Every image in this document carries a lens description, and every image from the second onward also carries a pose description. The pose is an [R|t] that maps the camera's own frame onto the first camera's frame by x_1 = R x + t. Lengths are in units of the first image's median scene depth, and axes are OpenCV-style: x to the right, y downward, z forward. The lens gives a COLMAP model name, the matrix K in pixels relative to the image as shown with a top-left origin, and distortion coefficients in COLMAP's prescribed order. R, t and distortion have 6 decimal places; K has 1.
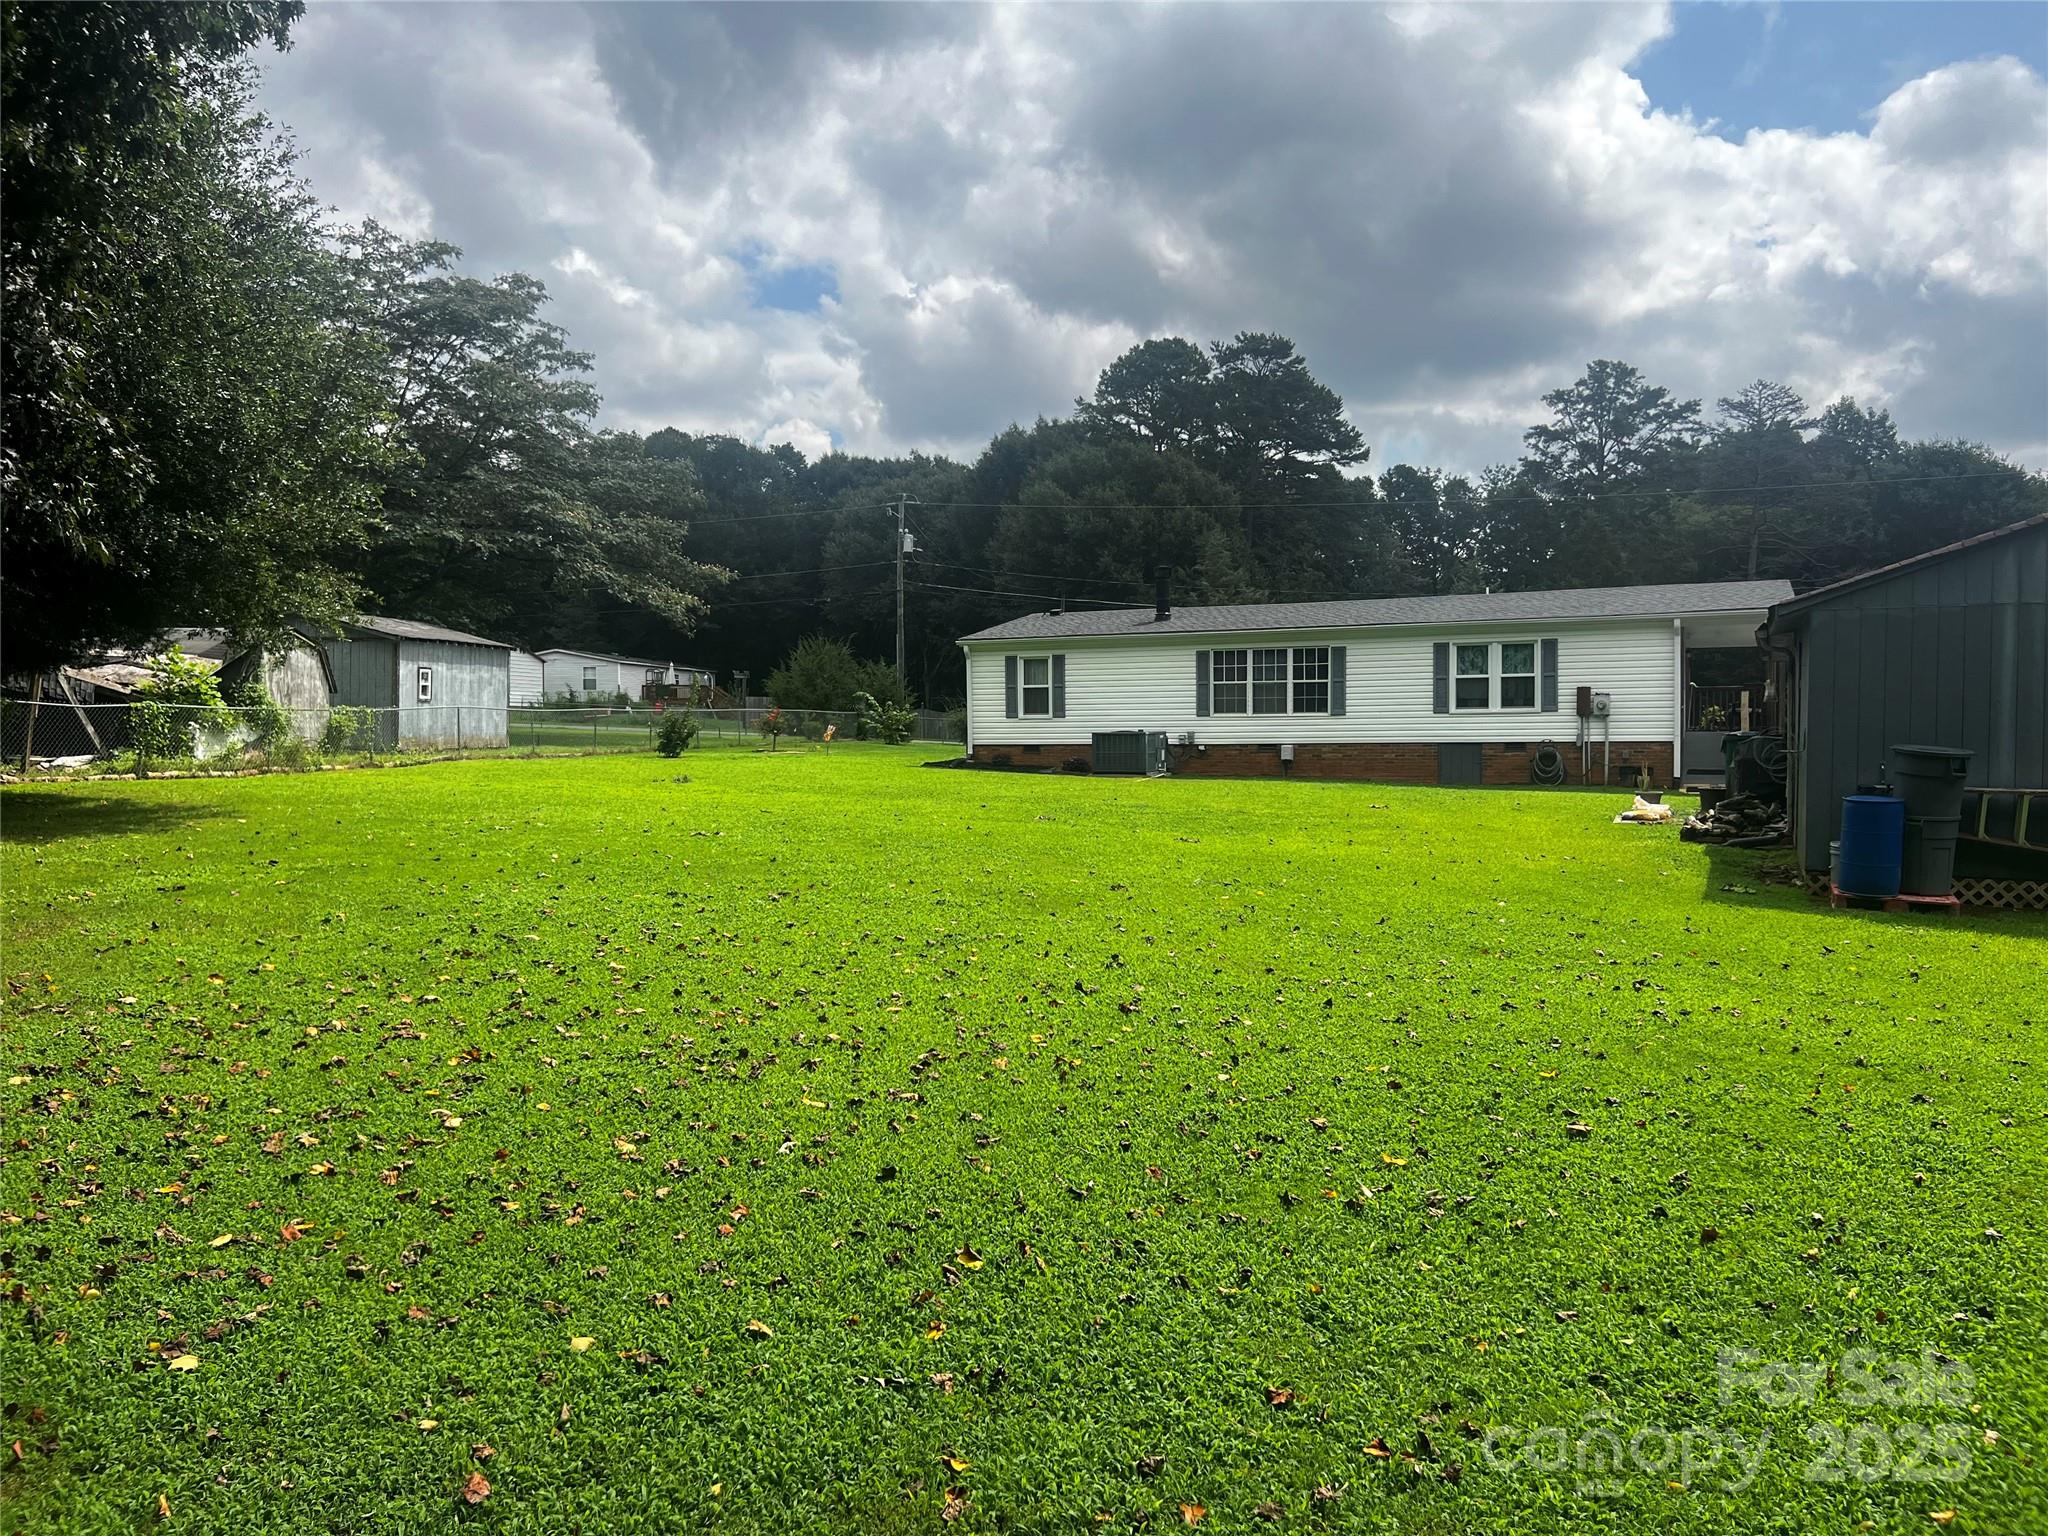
lens RADIAL K [[1554.9, 0, 997.6], [0, 1554.9, 794.3], [0, 0, 1]] dist [0.054666, -0.061205]
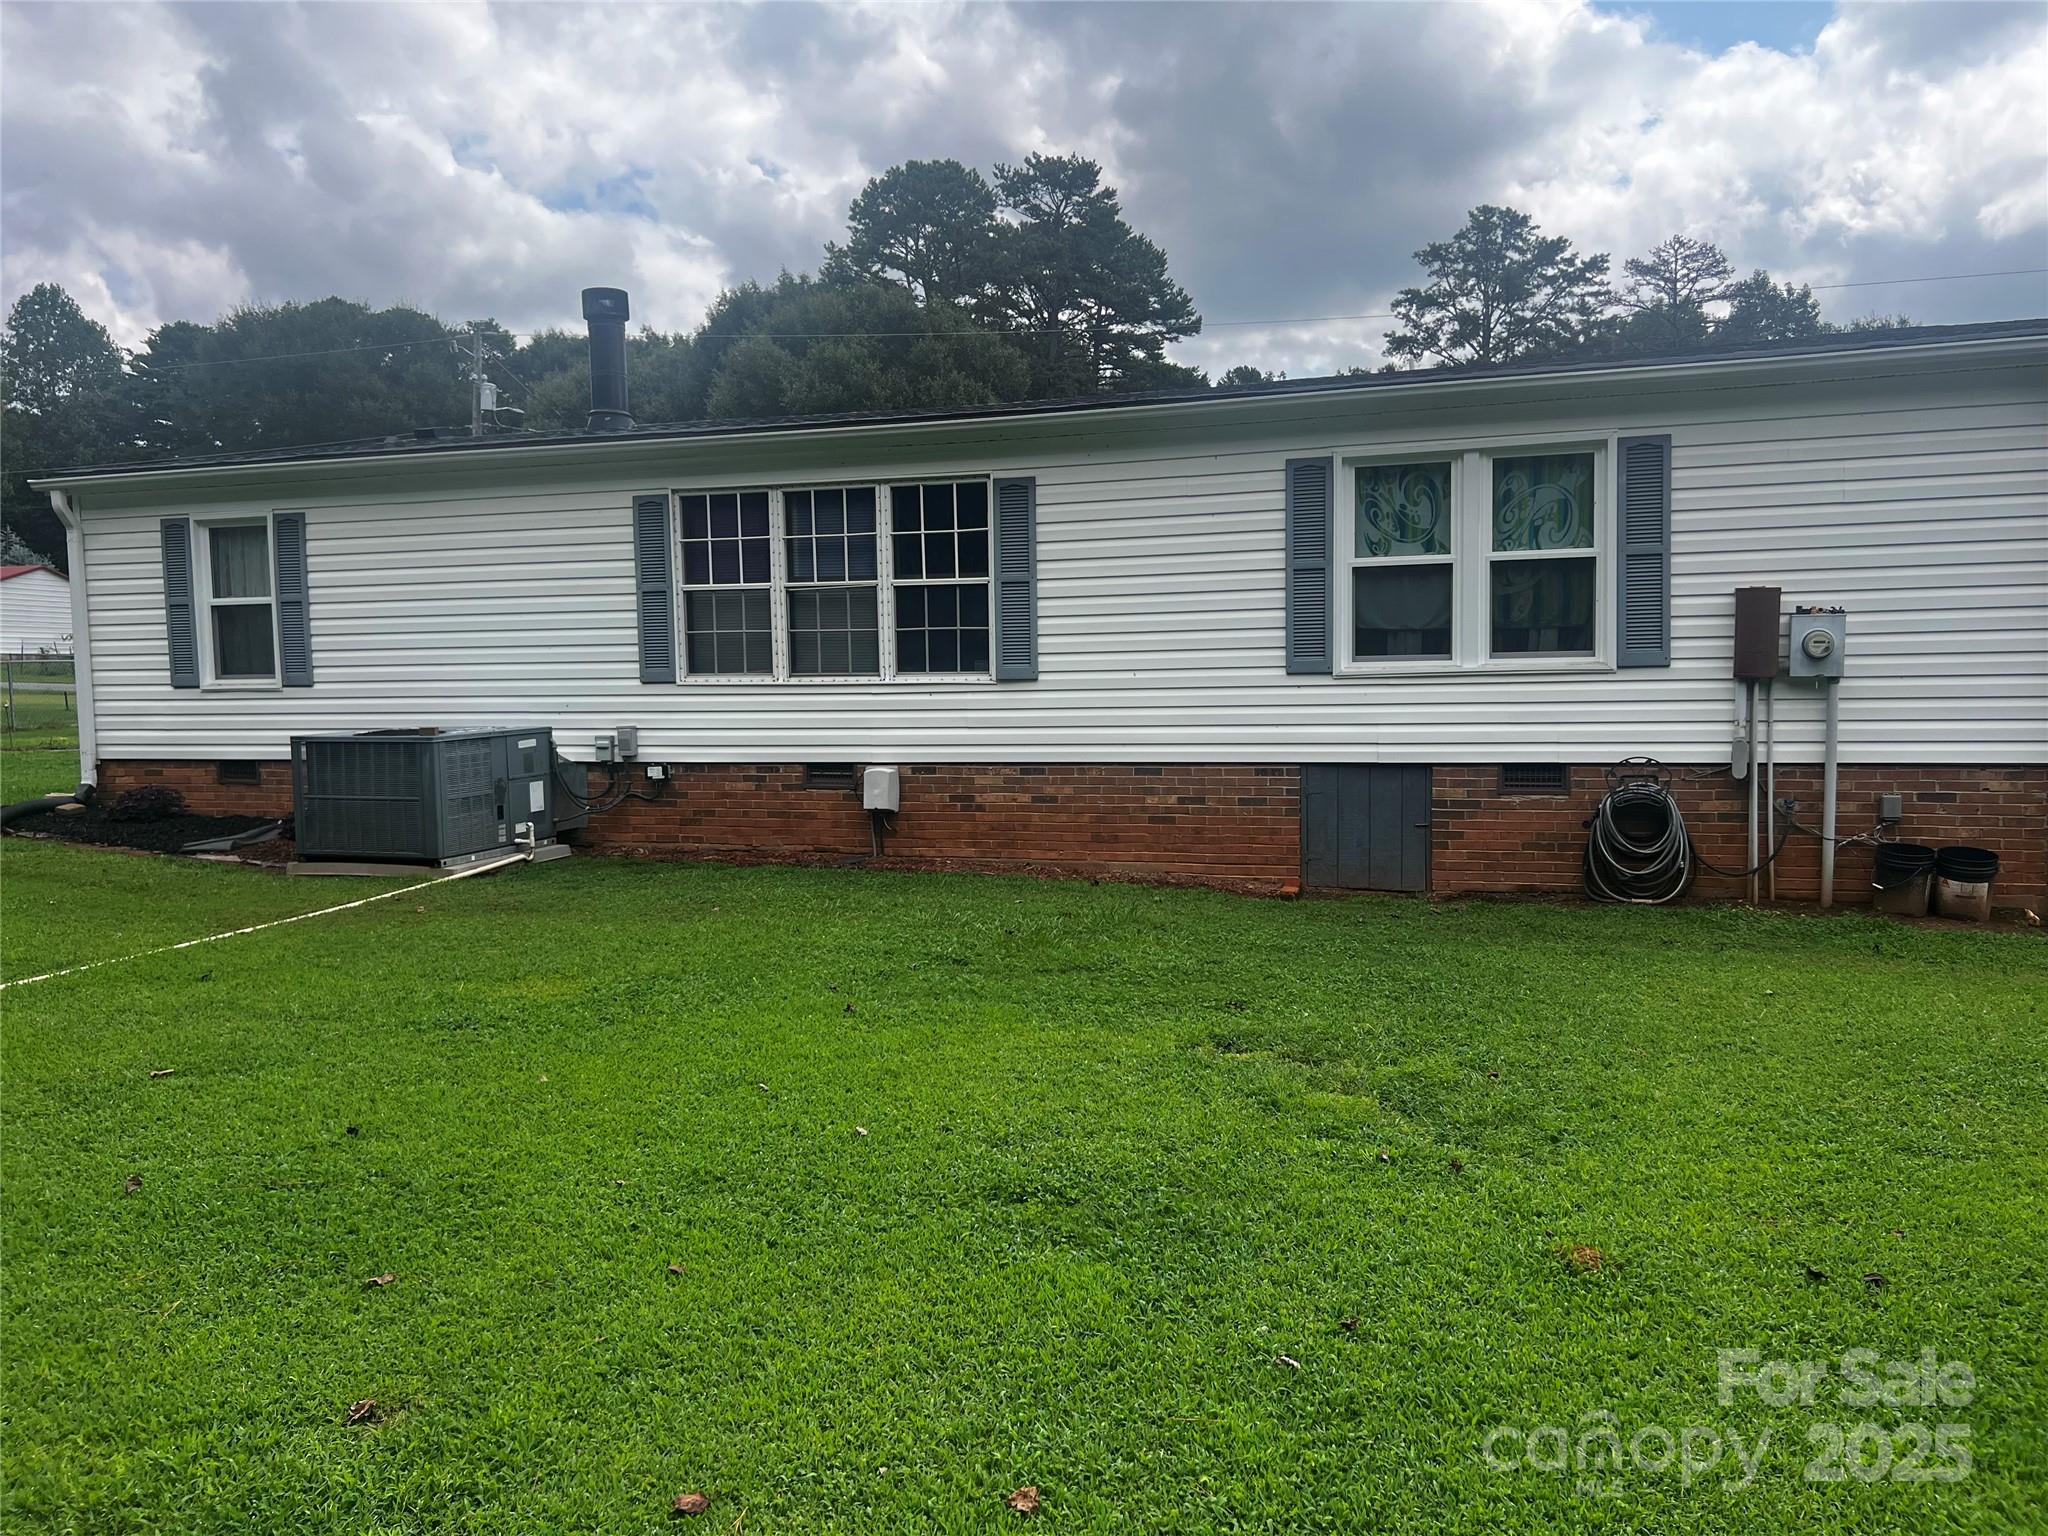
lens RADIAL K [[1554.9, 0, 1045.1], [0, 1554.9, 769.2], [0, 0, 1]] dist [0.054666, -0.061205]
pose [[0.992782, -0.016064, 0.118855, 0.177698], [0.013444, 0.999649, 0.022811, -0.037575], [-0.119180, -0.021048, 0.992650, 0.638985]]
